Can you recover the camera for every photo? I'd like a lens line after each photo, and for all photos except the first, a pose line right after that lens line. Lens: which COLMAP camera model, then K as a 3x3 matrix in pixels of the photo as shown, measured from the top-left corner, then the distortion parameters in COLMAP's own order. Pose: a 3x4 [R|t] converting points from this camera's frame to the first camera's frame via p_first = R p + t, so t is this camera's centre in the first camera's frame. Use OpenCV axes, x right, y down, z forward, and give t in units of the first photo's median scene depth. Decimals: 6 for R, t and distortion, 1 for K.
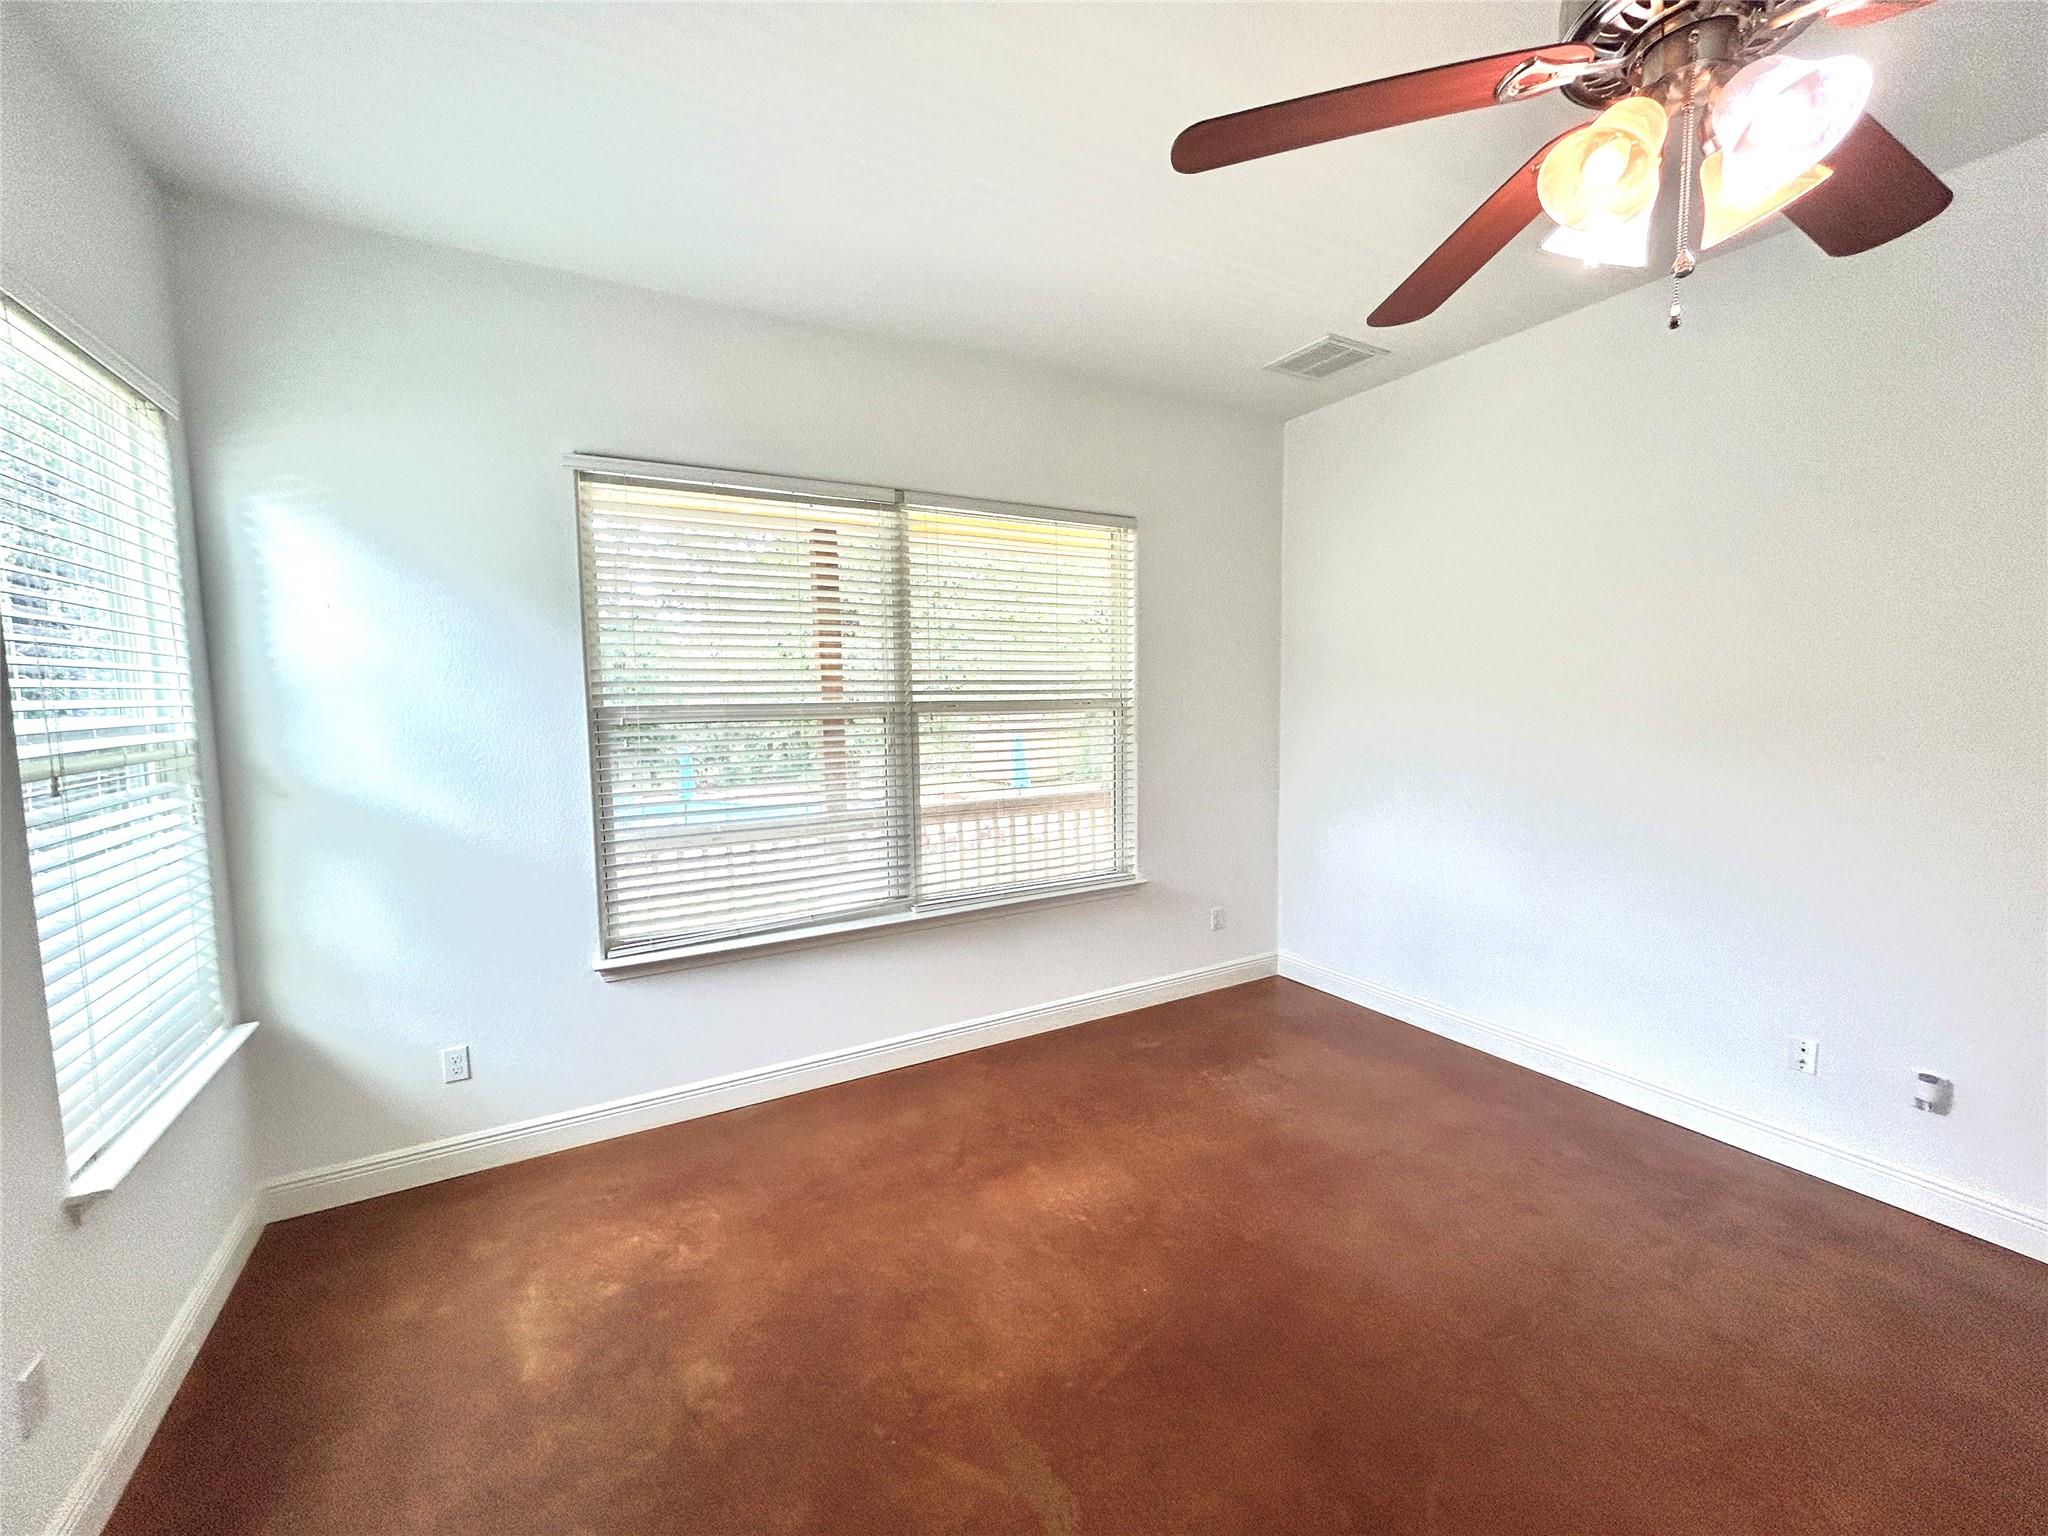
lens RADIAL K [[832.4, 0, 1024.0], [0, 832.4, 768.0], [0, 0, 1]] dist [-0.014049, 0.008167]
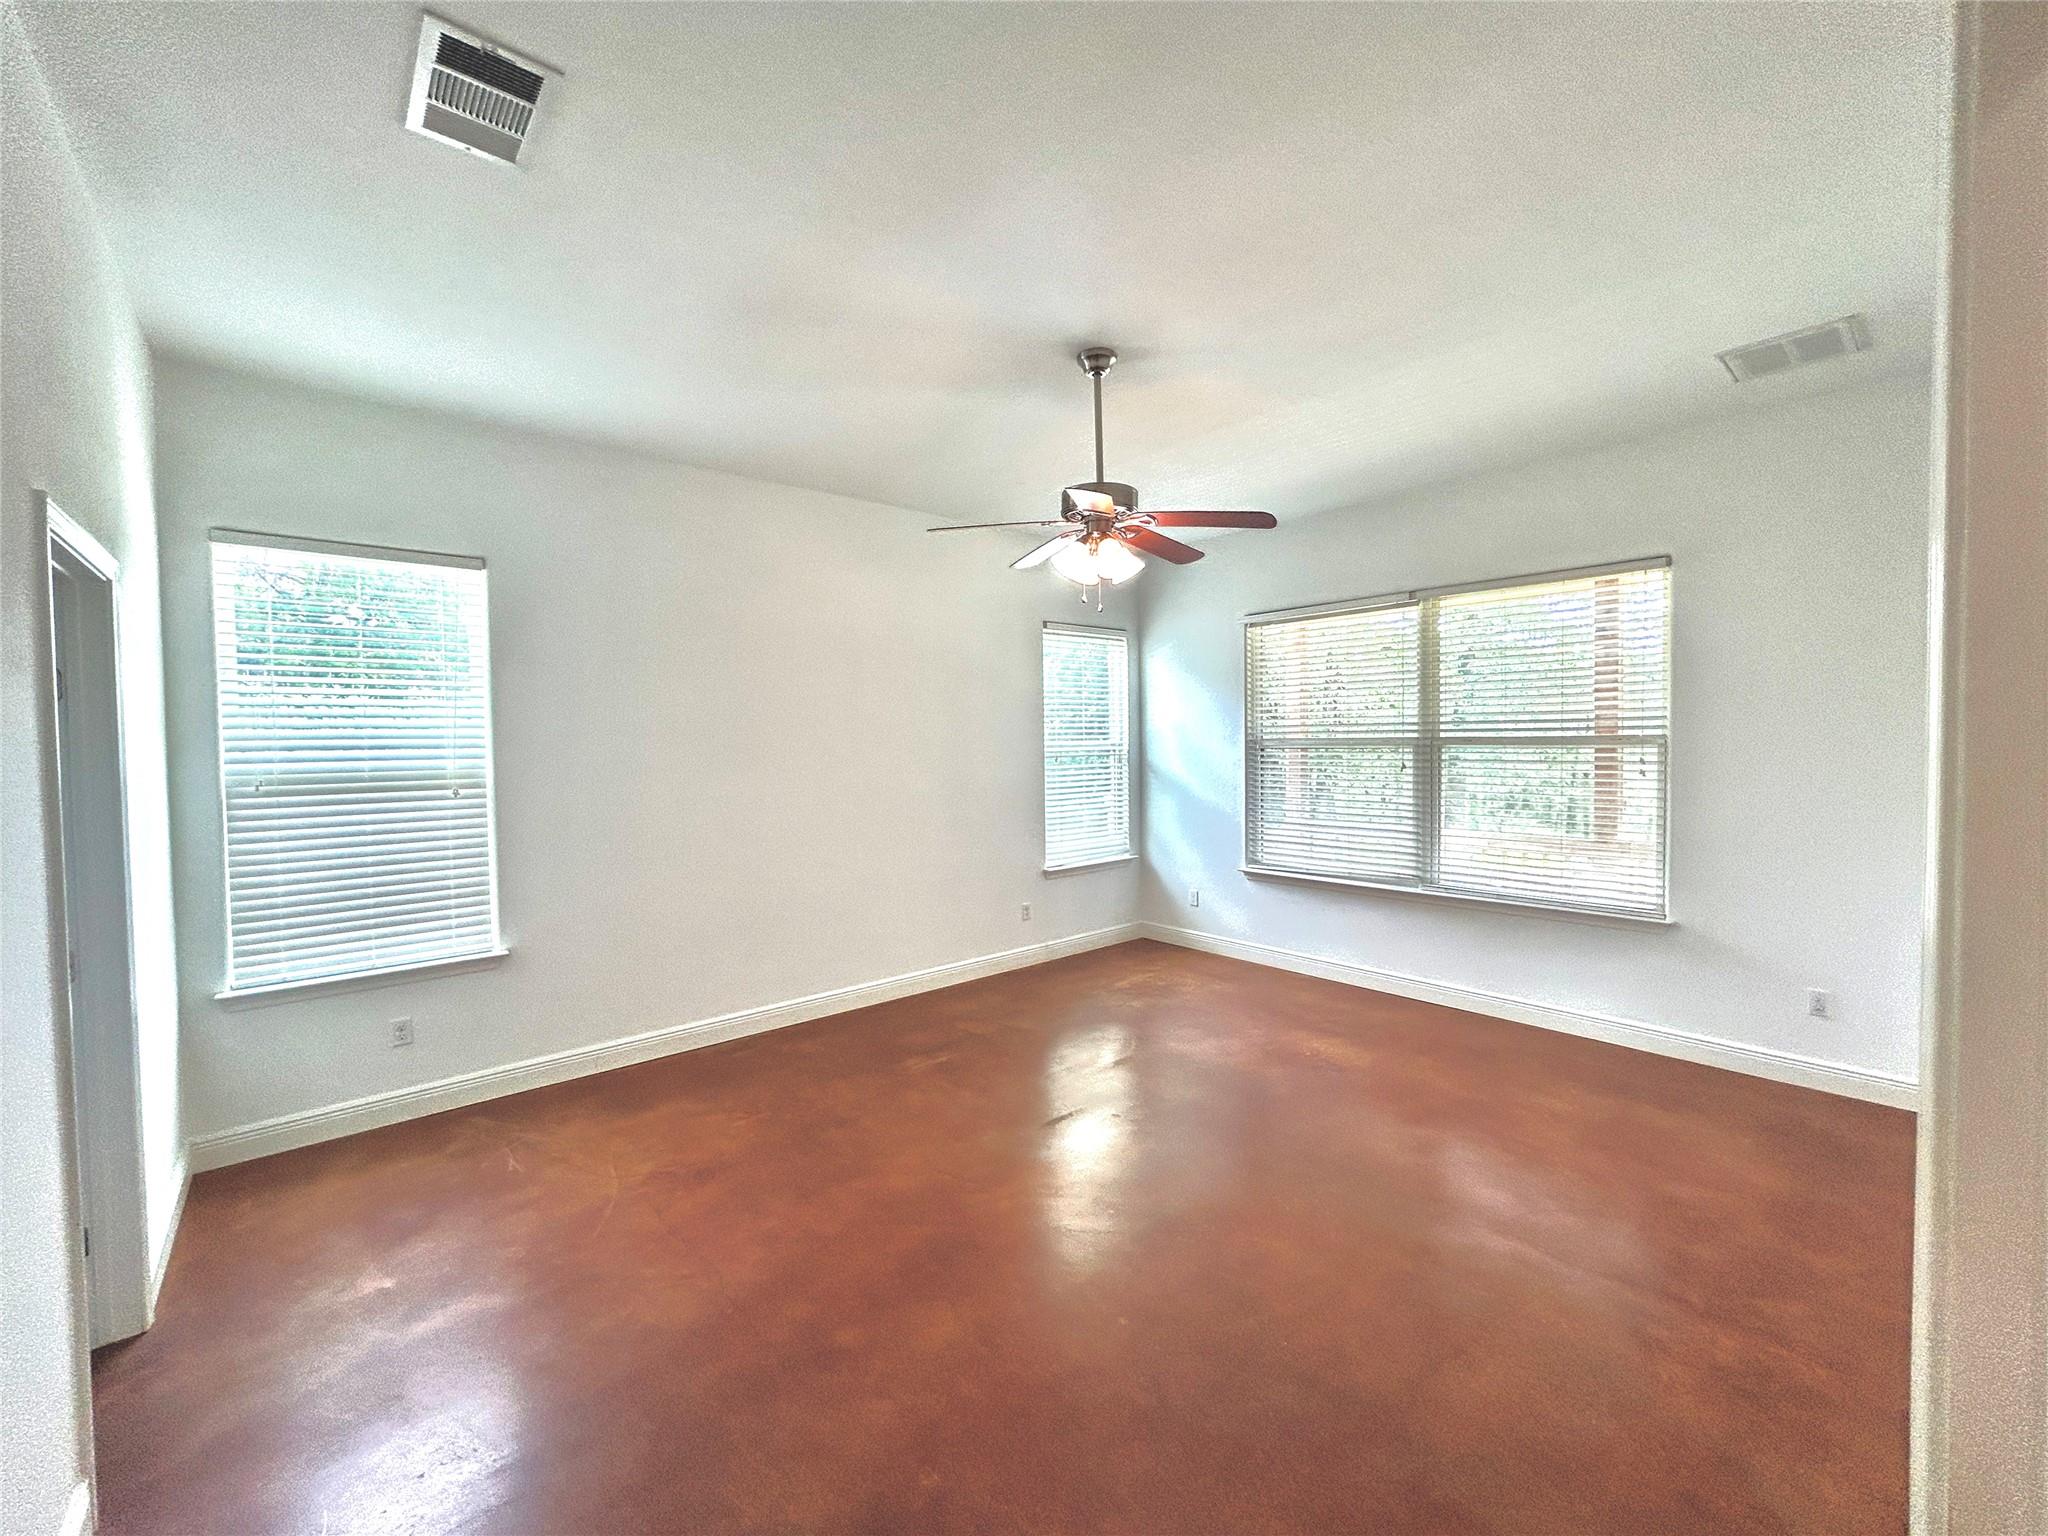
lens RADIAL K [[832.4, 0, 1024.0], [0, 832.4, 768.0], [0, 0, 1]] dist [-0.014049, 0.008167]
pose [[0.190751, 0.041571, -0.980758, 1.156163], [-0.081713, 0.996308, 0.026338, -0.009659], [0.978232, 0.075117, 0.193444, 0.072987]]
